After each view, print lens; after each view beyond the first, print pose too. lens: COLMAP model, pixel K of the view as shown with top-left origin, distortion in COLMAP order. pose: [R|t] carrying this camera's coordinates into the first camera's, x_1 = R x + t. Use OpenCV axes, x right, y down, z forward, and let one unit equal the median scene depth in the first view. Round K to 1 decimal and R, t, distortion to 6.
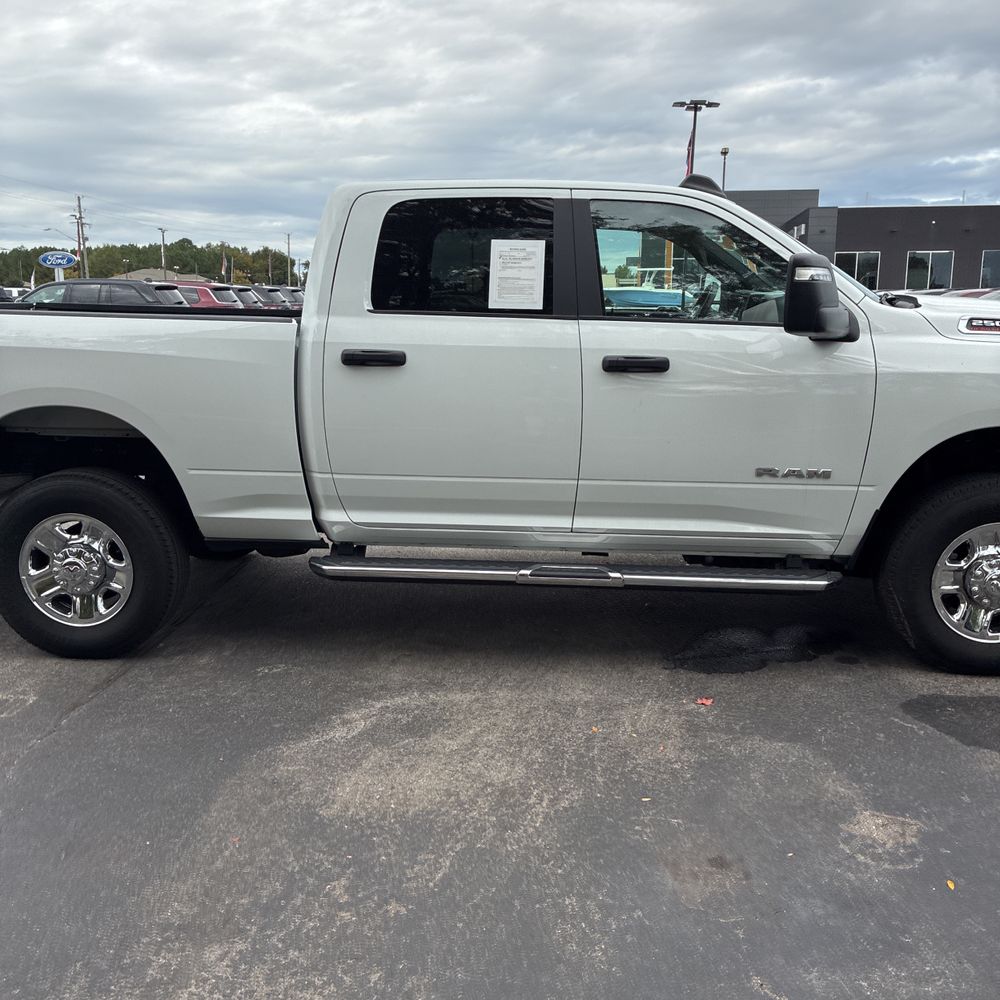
lens RADIAL K [[1000.6, 0, 497.0], [0, 1000.6, 511.9], [0, 0, 1]] dist [0.034965, -0.113774]
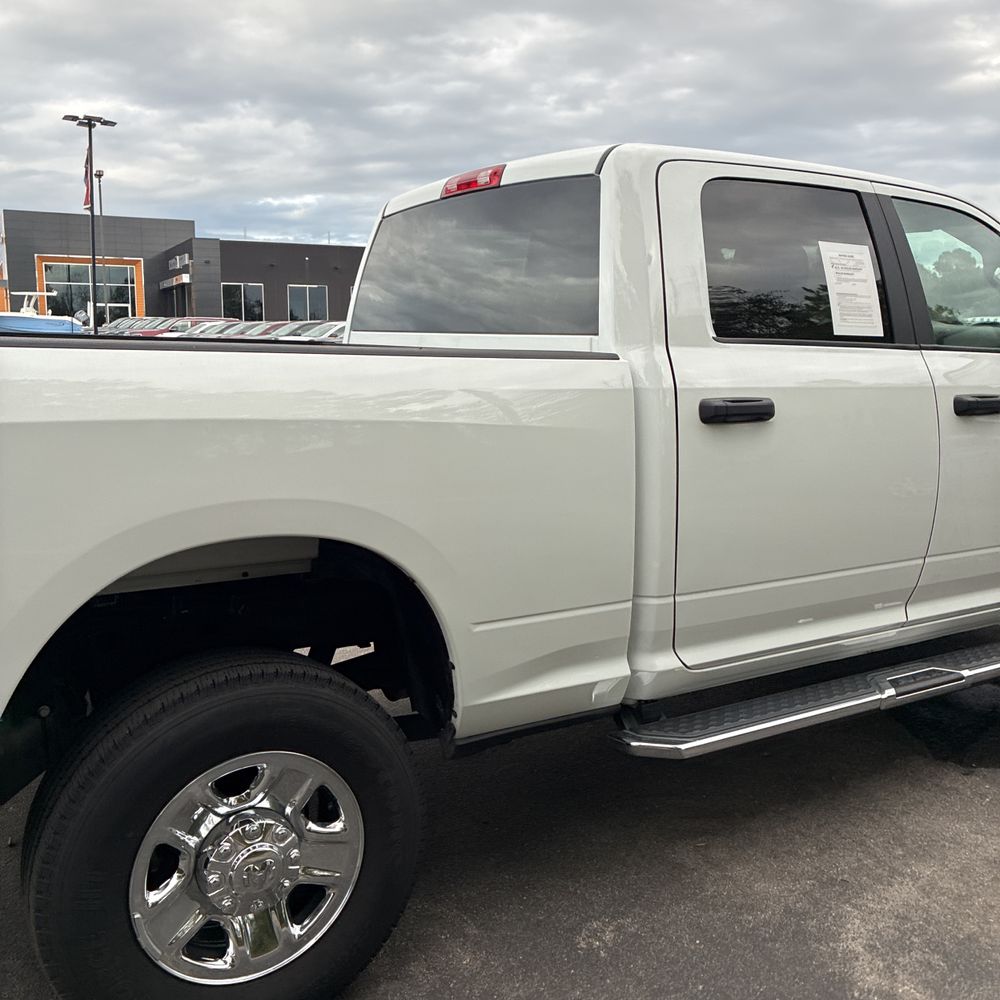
lens RADIAL K [[1017.2, 0, 474.5], [0, 1017.2, 480.2], [0, 0, 1]] dist [0.008961, -0.007583]
pose [[0.822144, -0.080563, 0.563550, -0.634647], [0.115622, 0.992934, -0.026731, -0.109901], [-0.557414, 0.087135, 0.825649, 0.548211]]
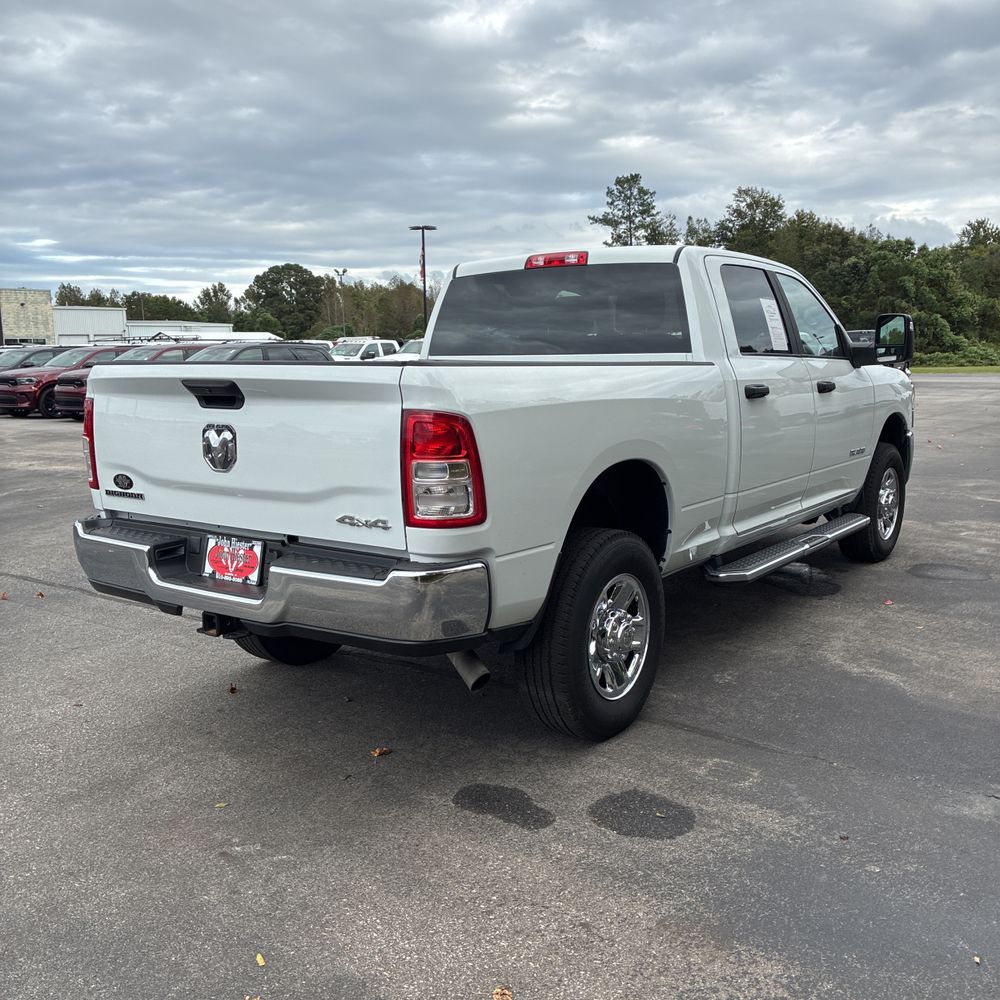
lens RADIAL K [[1012.7, 0, 493.2], [0, 1012.7, 487.5], [0, 0, 1]] dist [0.035419, -0.018836]
pose [[0.531943, -0.124485, 0.837580, -1.327875], [0.194168, 0.980712, 0.022443, -0.128154], [-0.824218, 0.150693, 0.545853, 0.603376]]
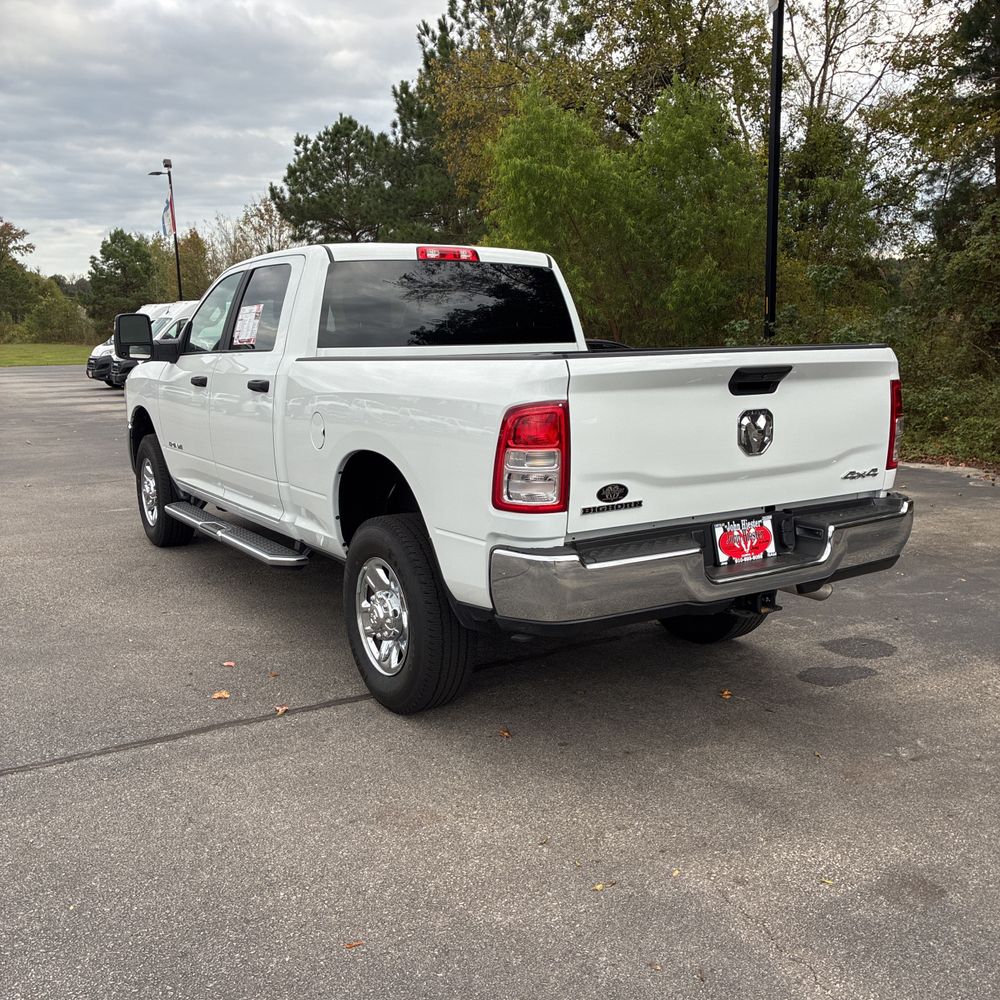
lens RADIAL K [[1012.7, 0, 493.2], [0, 1012.7, 487.5], [0, 0, 1]] dist [0.035419, -0.018836]
pose [[-0.586680, -0.121076, 0.800717, -1.308916], [0.183145, 0.943305, 0.276827, -0.439204], [-0.788838, 0.309056, -0.531243, 1.970147]]
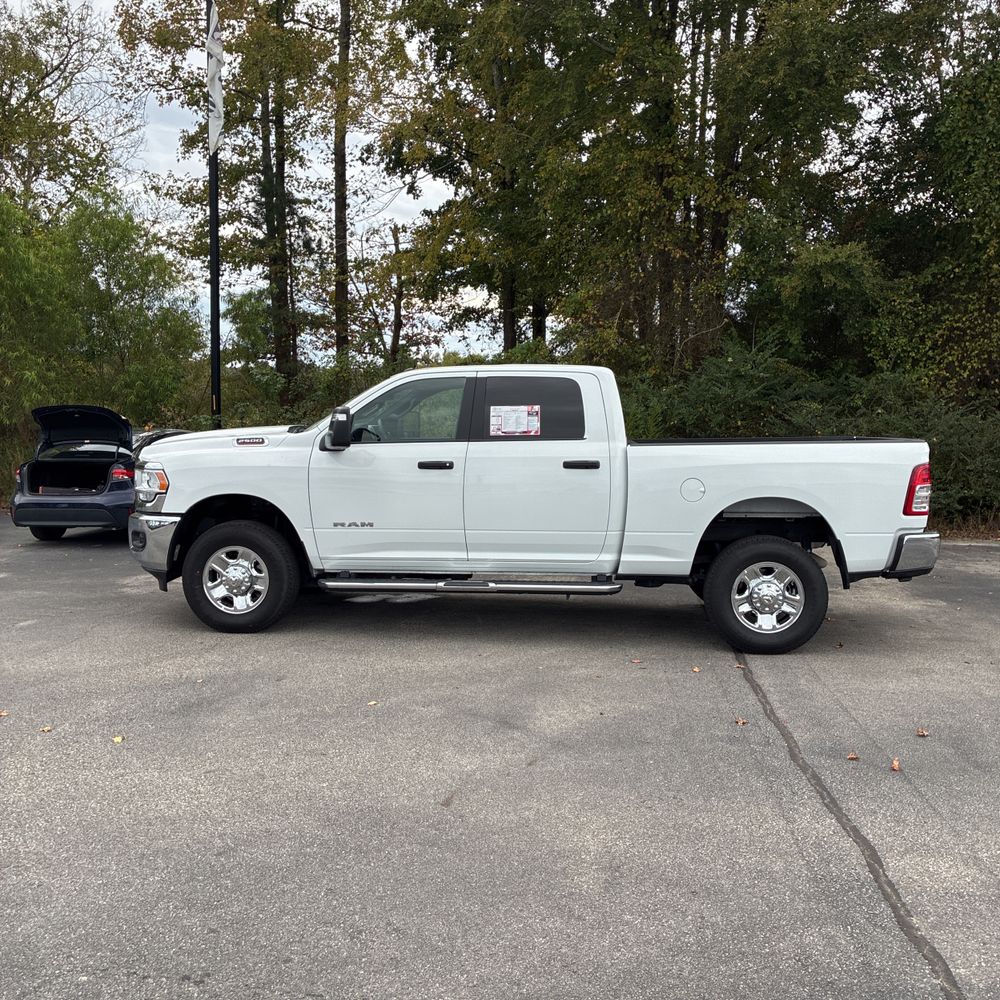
lens RADIAL K [[1000.2, 0, 482.4], [0, 1000.2, 473.2], [0, 0, 1]] dist [0.054533, 0.000308]
pose [[-0.999538, -0.013624, 0.027160, 0.036552], [-0.005999, 0.964740, 0.263137, -0.705725], [-0.029787, 0.262853, -0.964376, 3.183751]]
